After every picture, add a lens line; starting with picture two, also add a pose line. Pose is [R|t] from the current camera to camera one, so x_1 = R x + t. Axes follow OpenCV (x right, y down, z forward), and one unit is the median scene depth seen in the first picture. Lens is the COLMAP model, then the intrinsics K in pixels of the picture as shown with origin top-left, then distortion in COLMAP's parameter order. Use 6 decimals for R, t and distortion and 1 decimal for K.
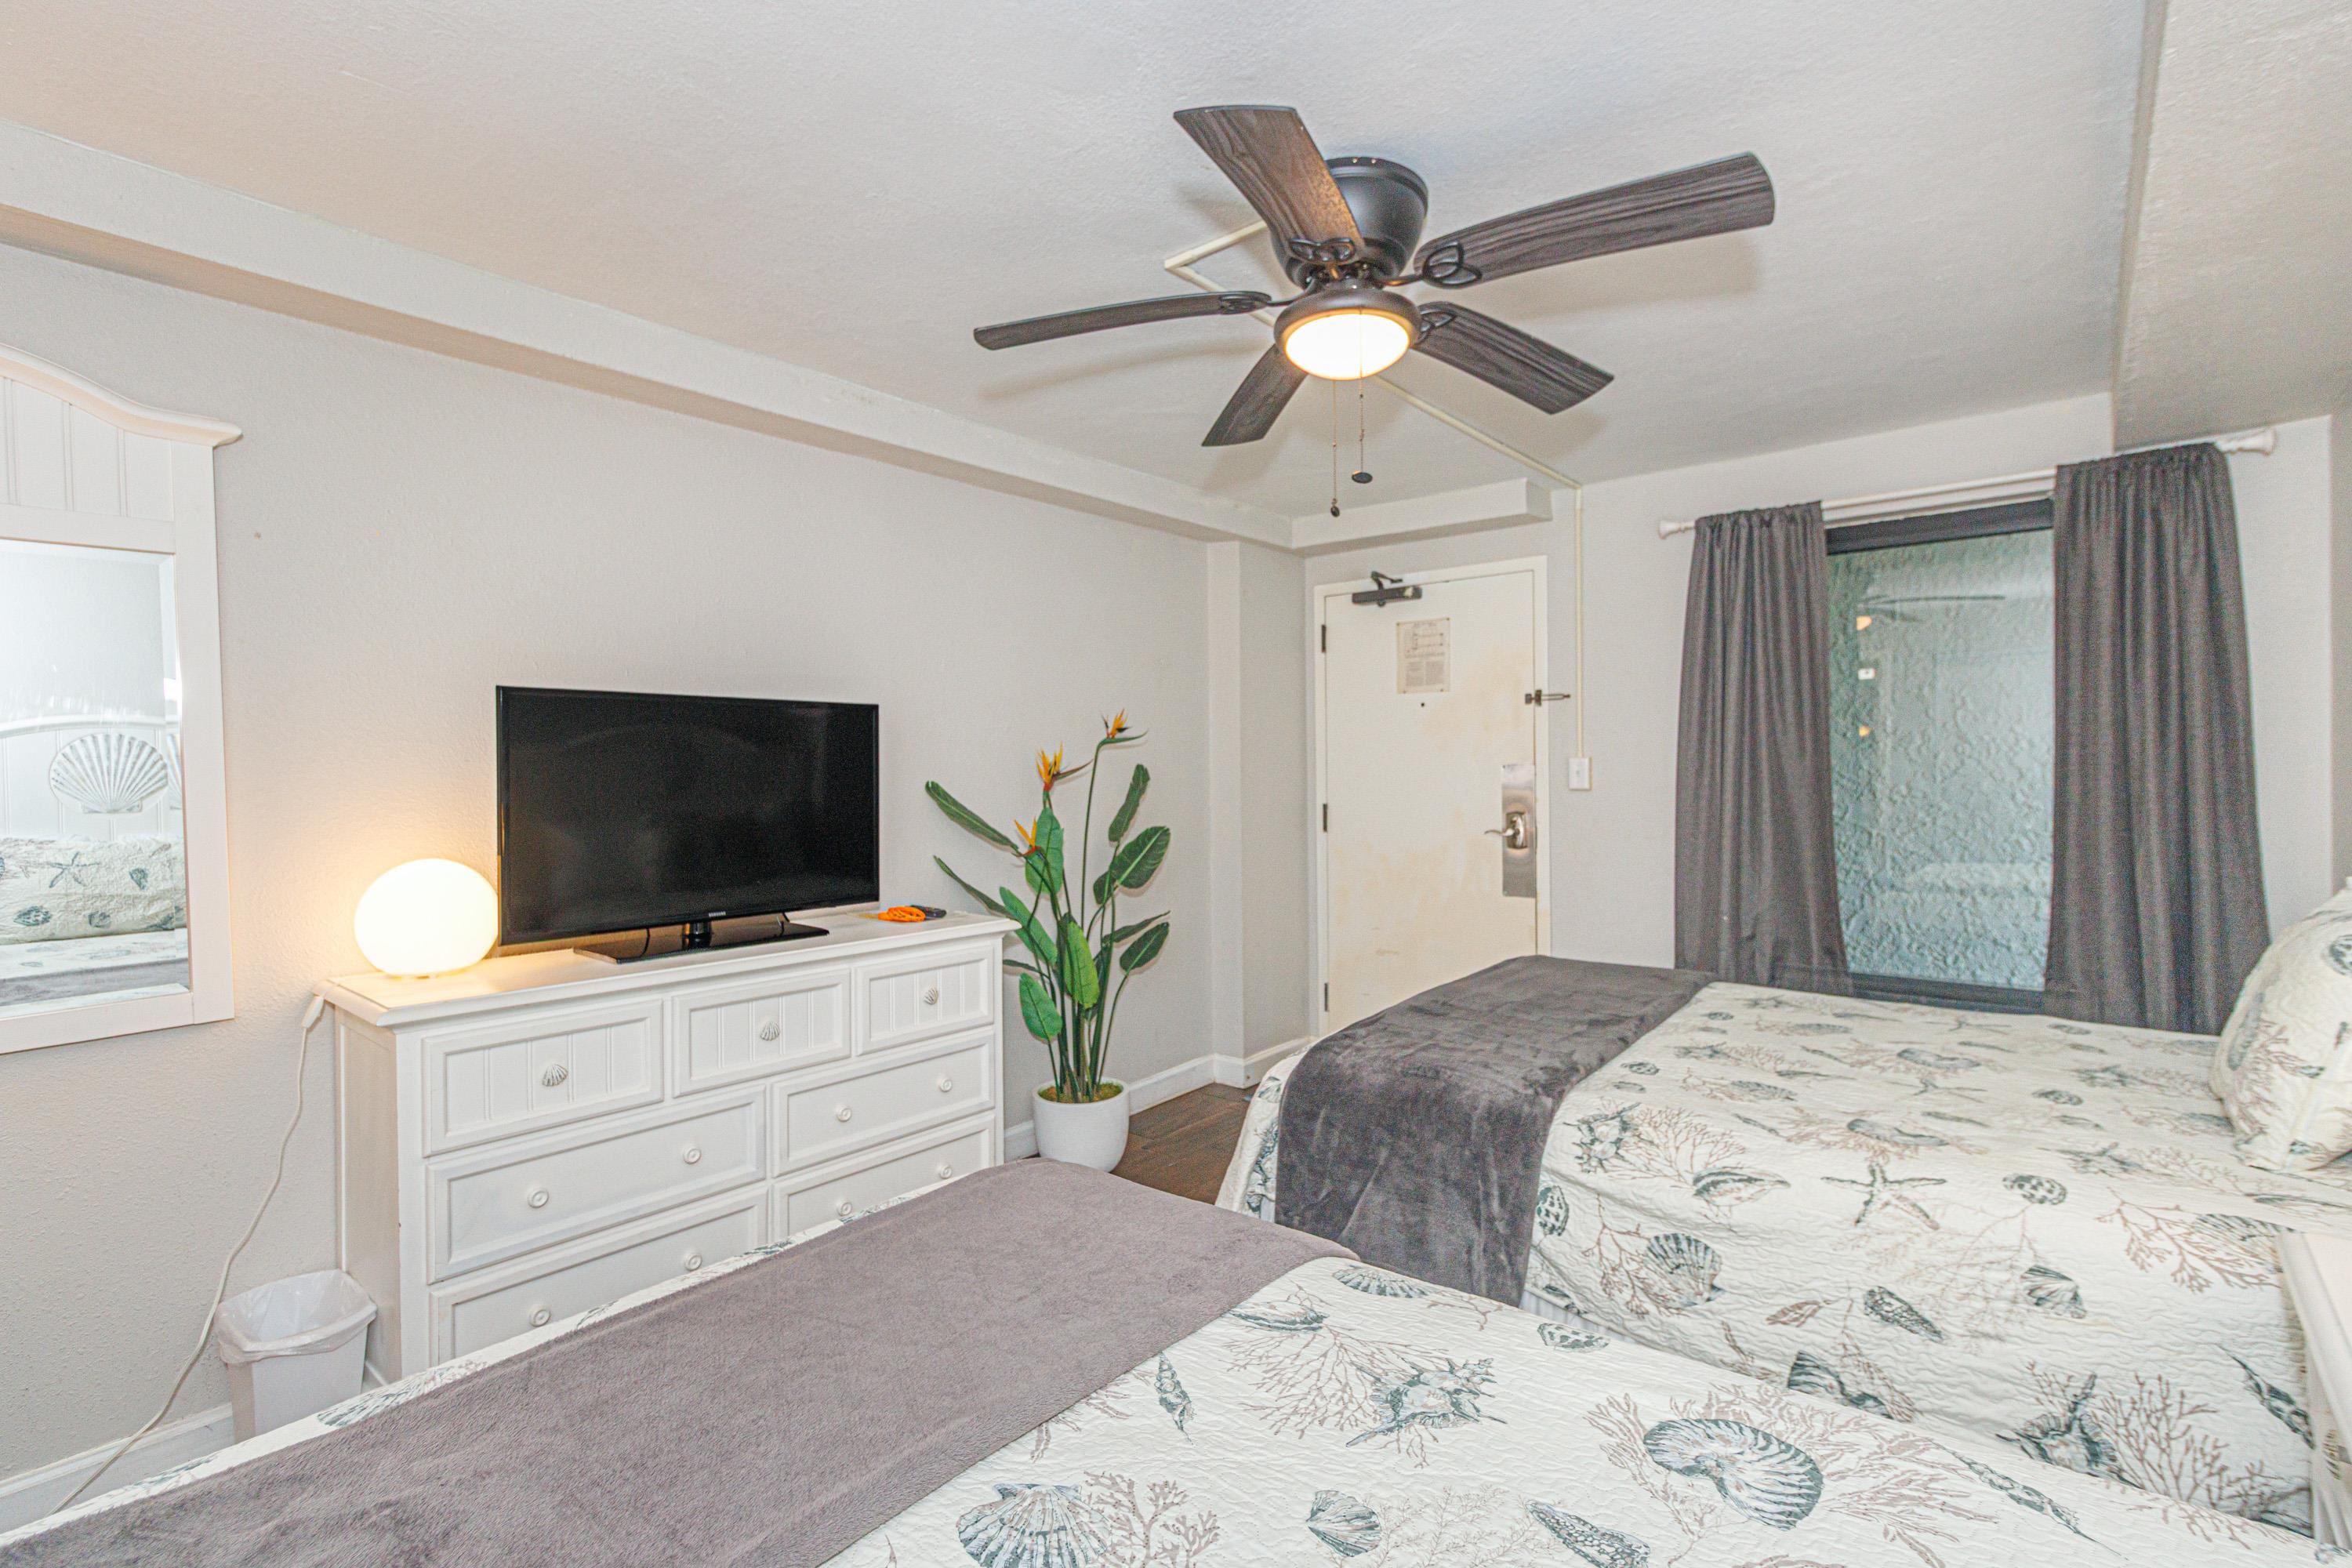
lens RADIAL K [[1089.6, 0, 1172.9], [0, 1089.6, 773.7], [0, 0, 1]] dist [0.003709, 0.000613]
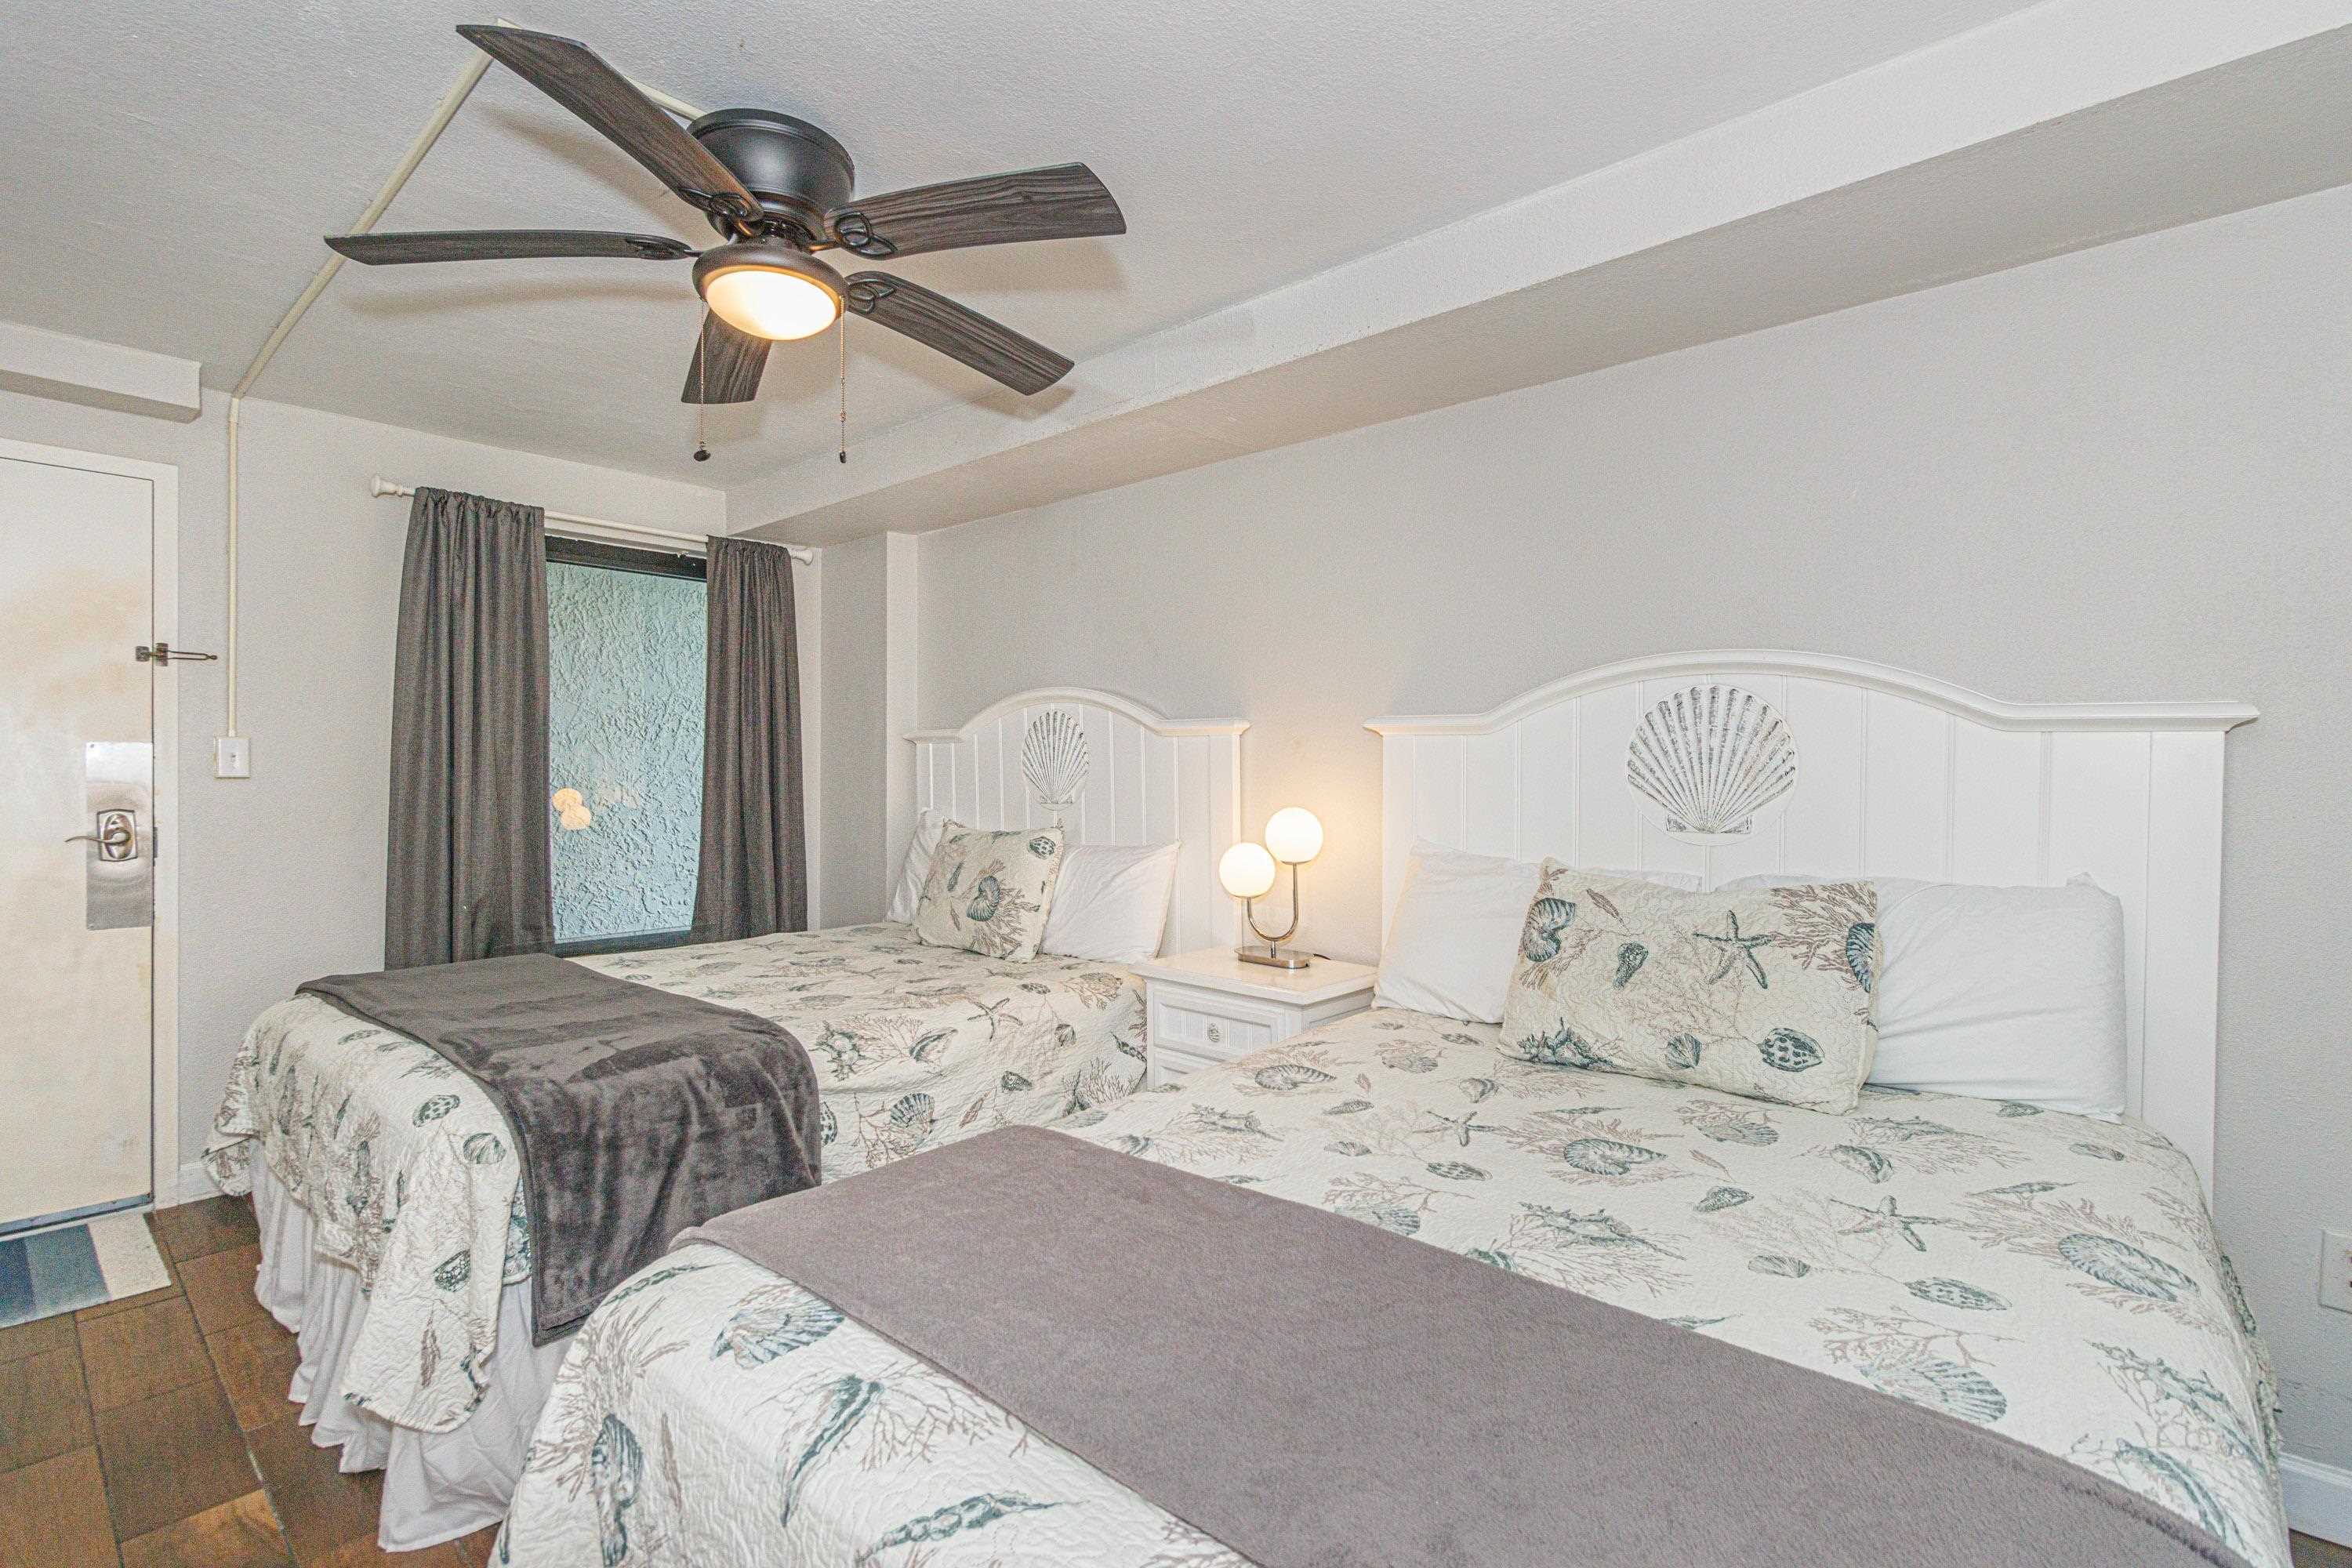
lens RADIAL K [[1089.6, 0, 1164.8], [0, 1089.6, 782.3], [0, 0, 1]] dist [0.003709, 0.000613]
pose [[0.037724, 0.001932, 0.999286, -0.802439], [0.000584, 0.999998, -0.001955, 0.040833], [-0.999288, 0.000658, 0.037723, 0.599835]]
